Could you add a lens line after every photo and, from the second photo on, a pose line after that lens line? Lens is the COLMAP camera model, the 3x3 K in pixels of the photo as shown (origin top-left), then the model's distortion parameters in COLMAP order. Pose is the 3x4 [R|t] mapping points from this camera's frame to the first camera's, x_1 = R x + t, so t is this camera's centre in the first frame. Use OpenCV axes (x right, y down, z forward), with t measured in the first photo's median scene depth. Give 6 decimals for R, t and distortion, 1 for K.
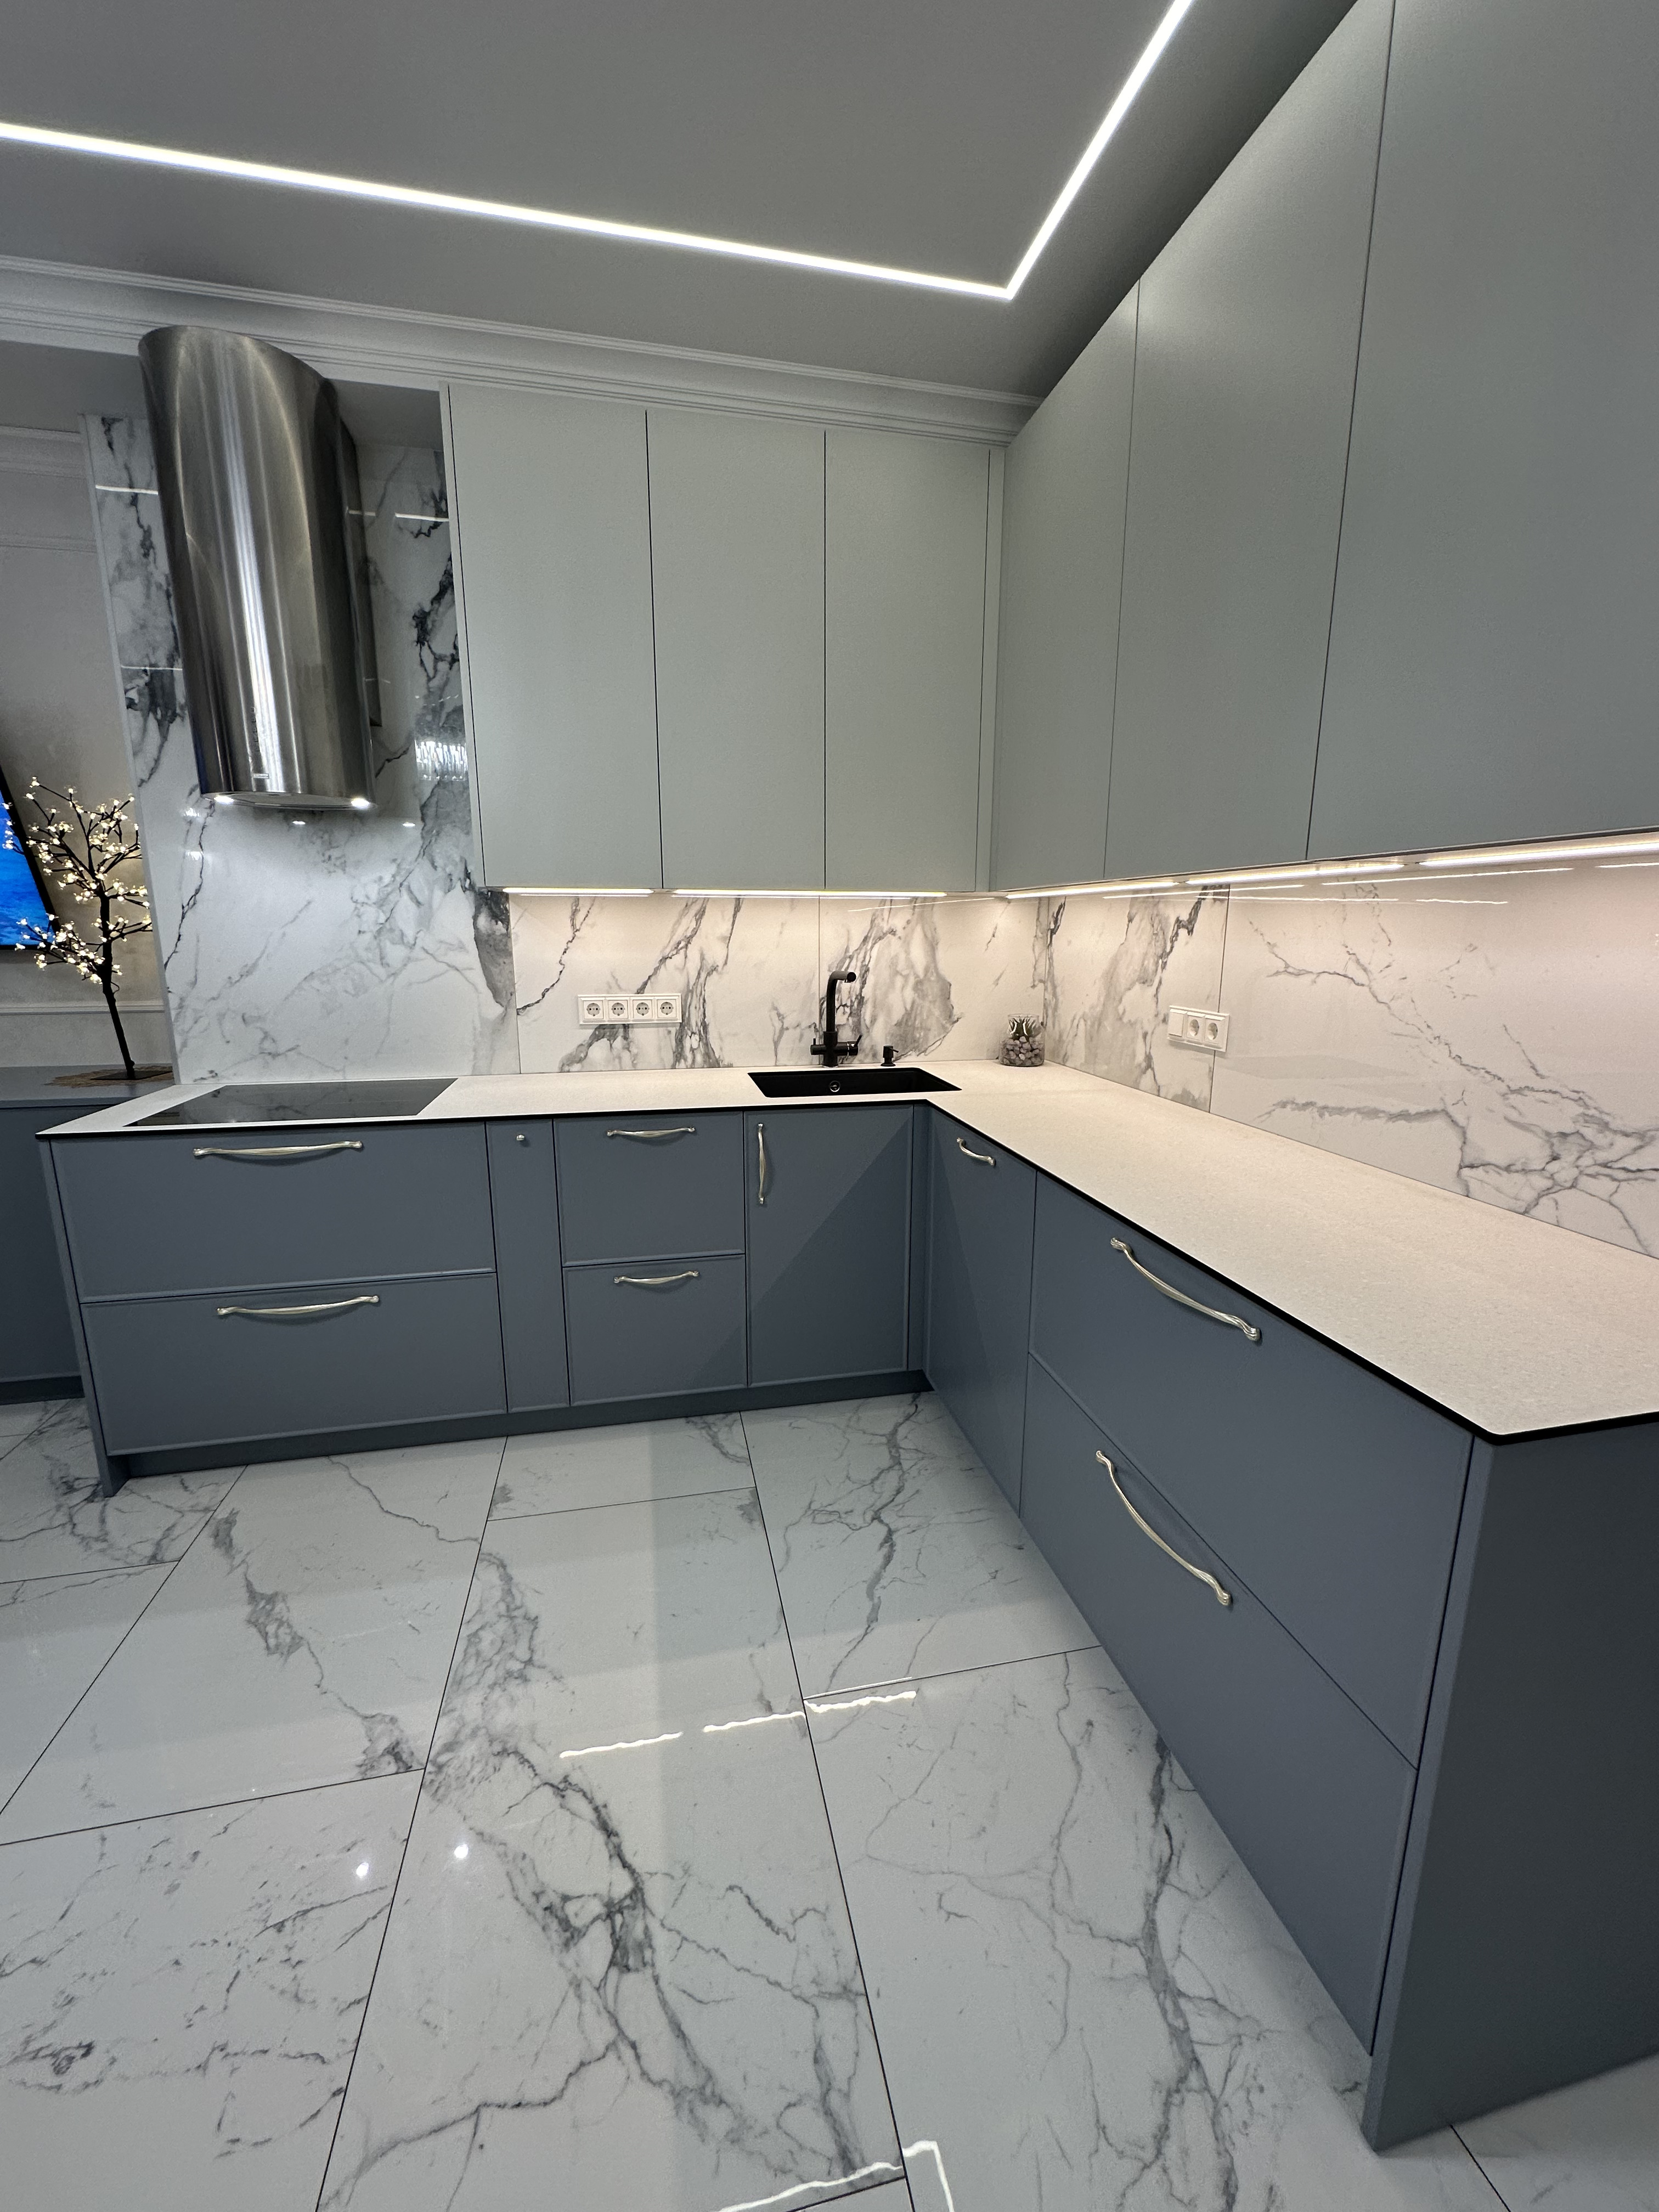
lens RADIAL K [[882.6, 0, 830.4], [0, 882.6, 1106.8], [0, 0, 1]] dist [-0.003626, 0.000469]
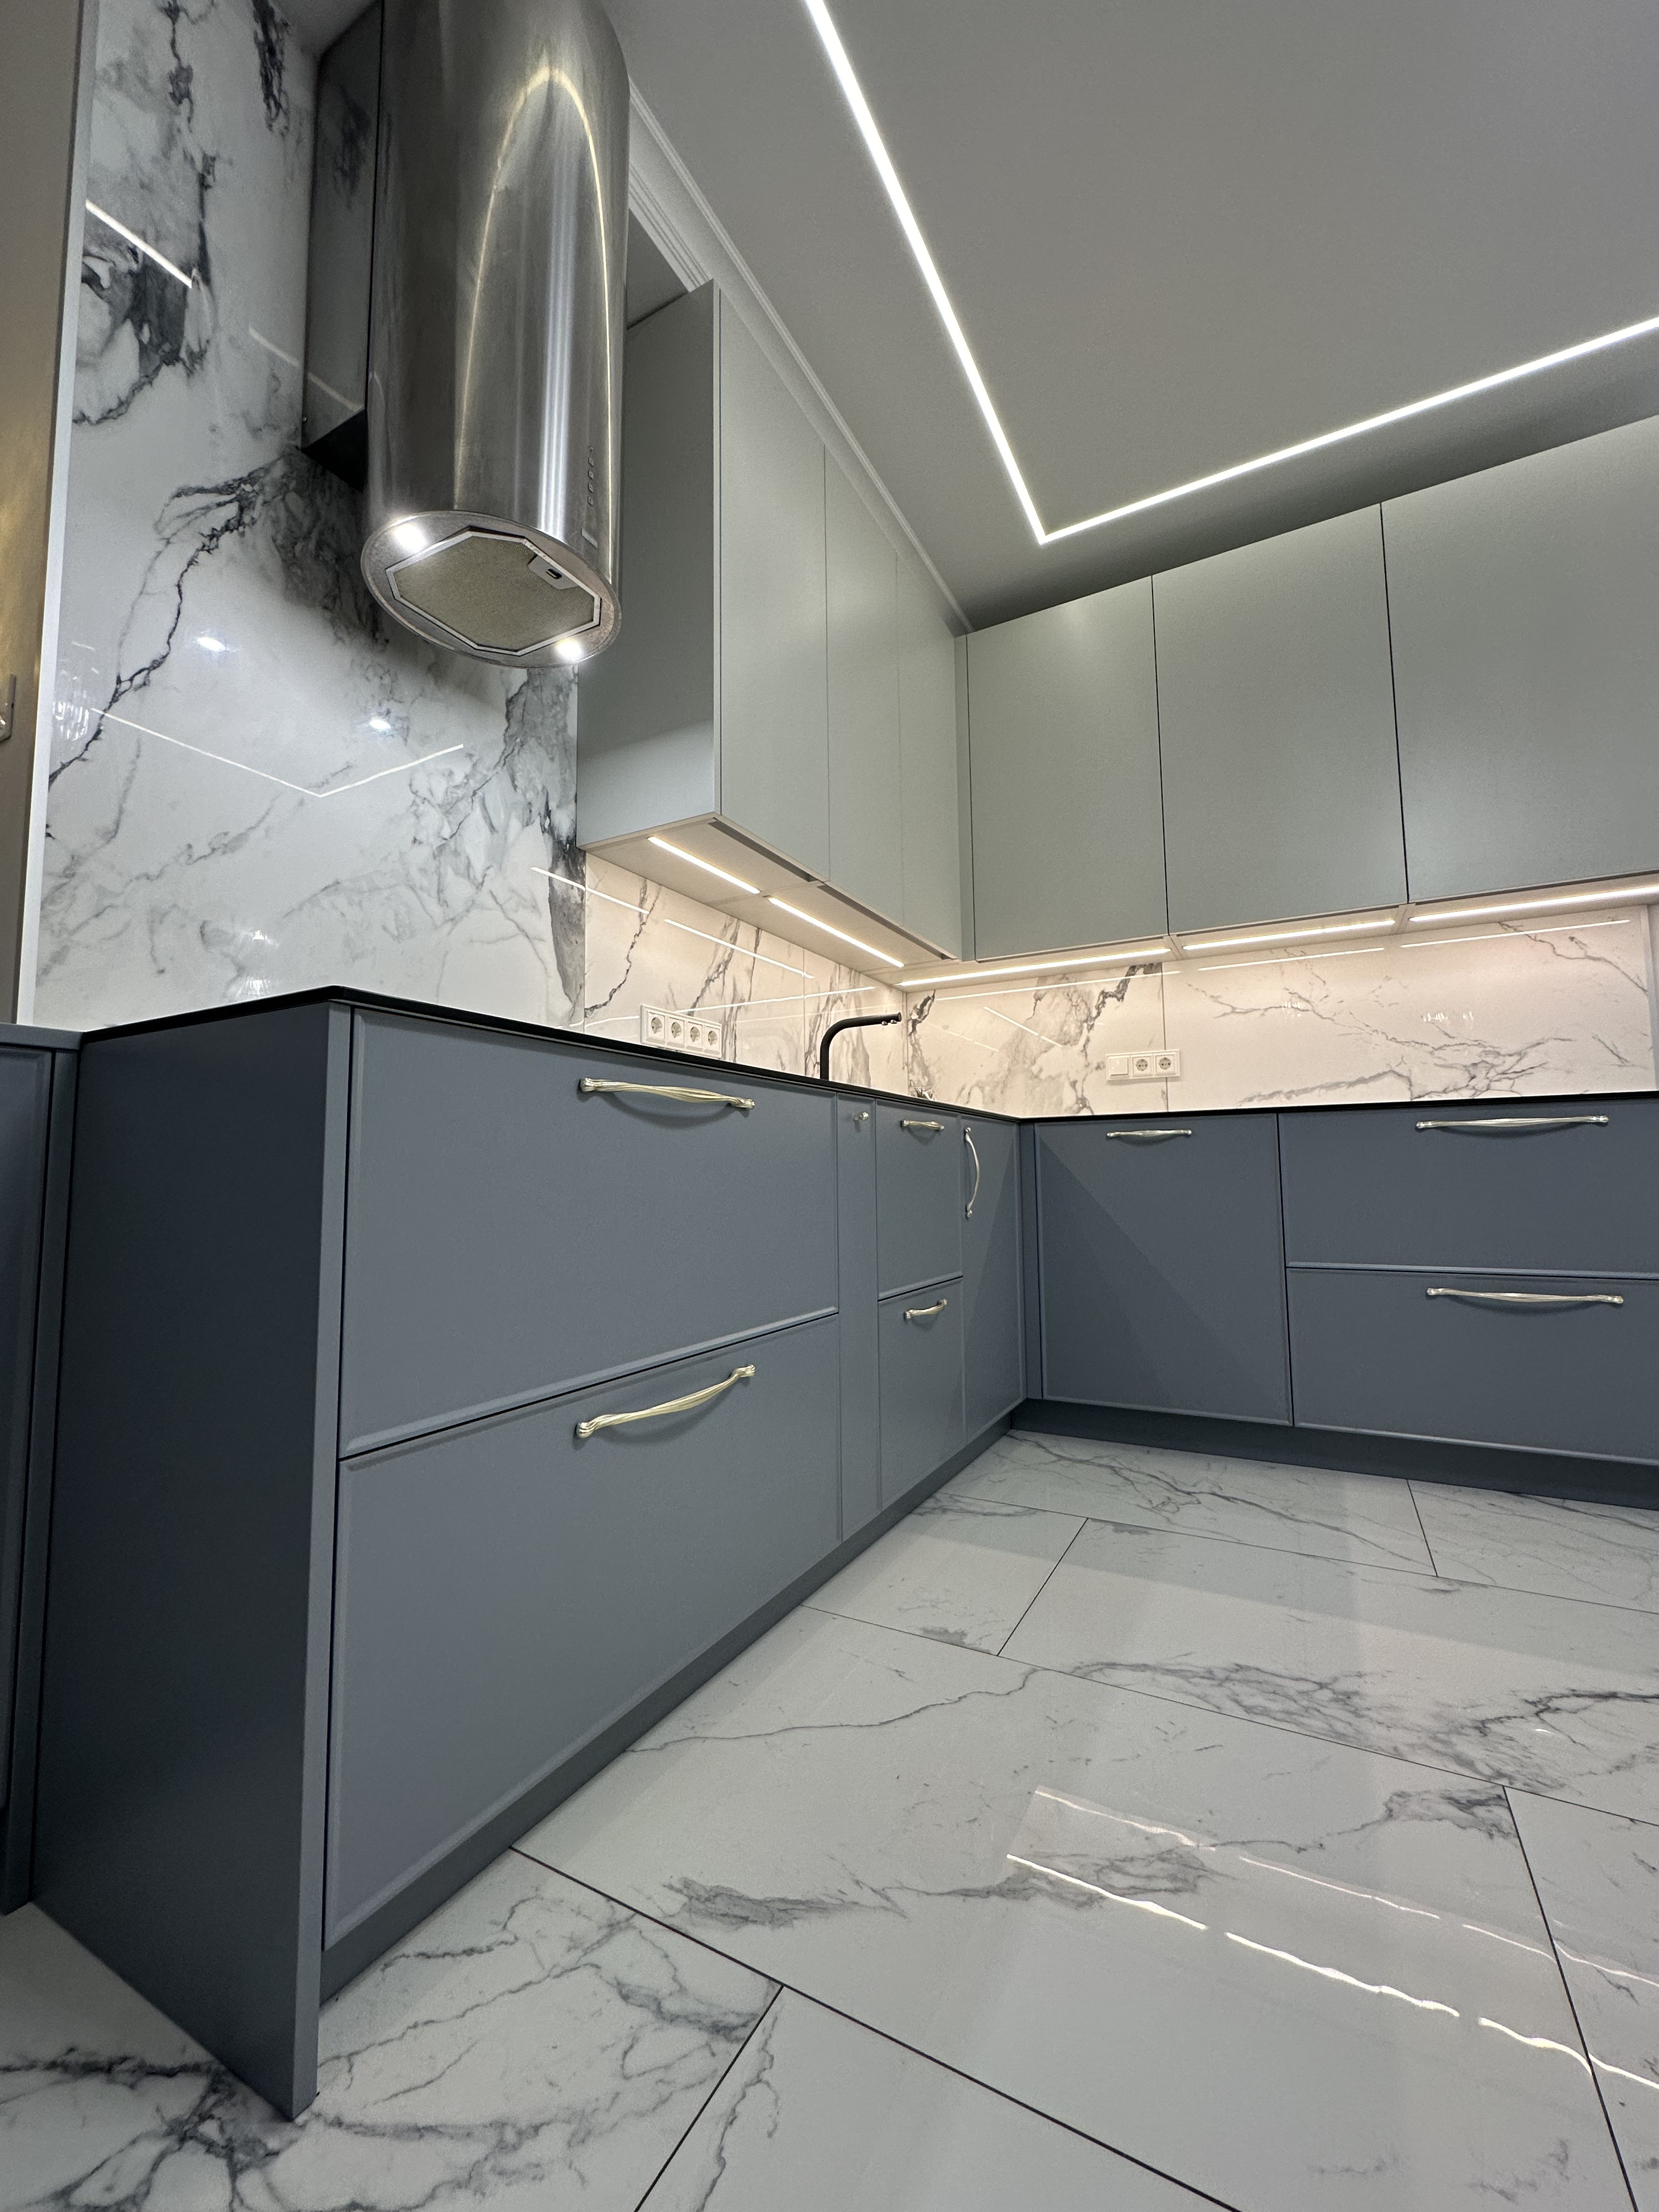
lens RADIAL K [[882.6, 0, 829.8], [0, 882.6, 1107.3], [0, 0, 1]] dist [-0.003626, 0.000469]
pose [[0.654345, 0.050926, 0.754479, -0.815133], [0.164711, 0.964176, -0.207930, 0.155719], [-0.738040, 0.260329, 0.622516, 0.470469]]
